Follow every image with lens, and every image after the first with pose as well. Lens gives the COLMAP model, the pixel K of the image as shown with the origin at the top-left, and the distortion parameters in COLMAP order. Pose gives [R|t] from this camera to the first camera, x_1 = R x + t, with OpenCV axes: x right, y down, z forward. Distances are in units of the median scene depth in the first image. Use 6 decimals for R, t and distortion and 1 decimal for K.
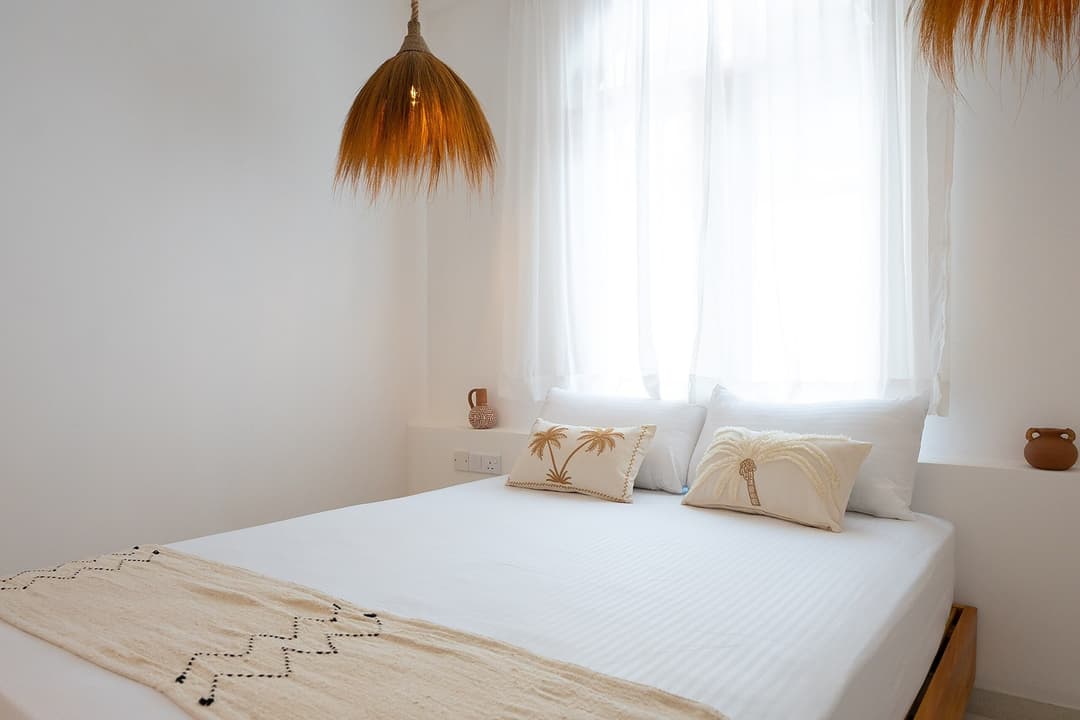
lens RADIAL K [[768.0, 0, 537.2], [0, 768.0, 357.3], [0, 0, 1]] dist [-0.009540, -0.009705]
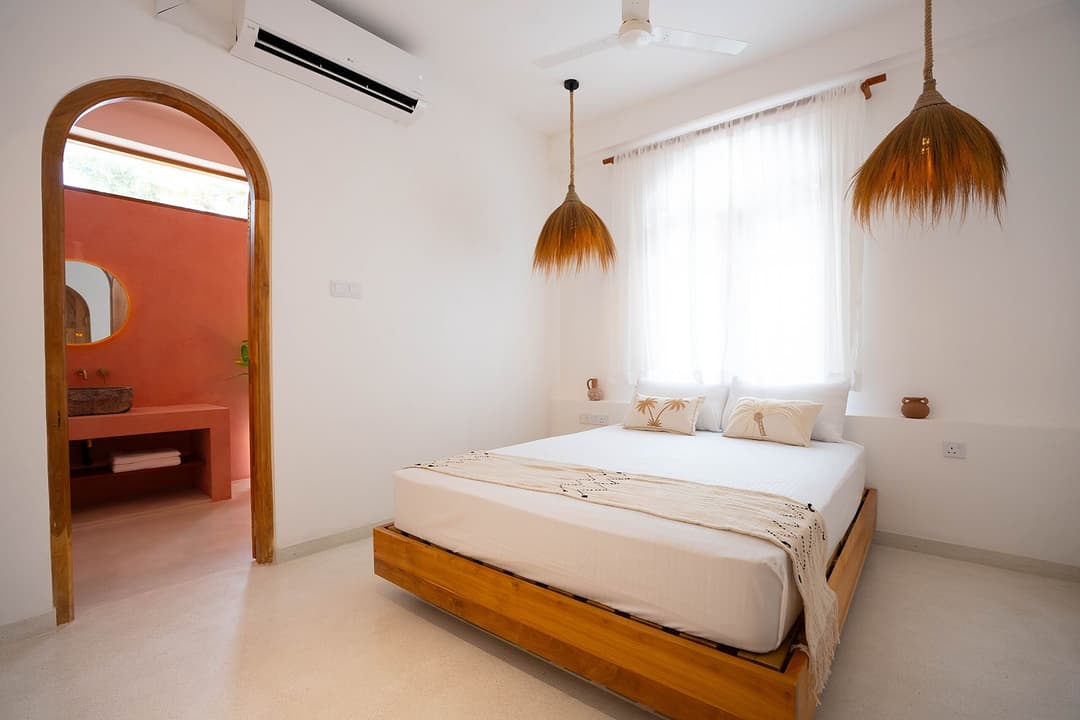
lens RADIAL K [[511.1, 0, 544.0], [0, 511.1, 361.4], [0, 0, 1]] dist [-0.001909, -0.000012]
pose [[0.999697, -0.000602, -0.024602, -0.223701], [0.000557, 0.999998, -0.001838, 0.002262], [0.024603, 0.001823, 0.999696, -0.301525]]
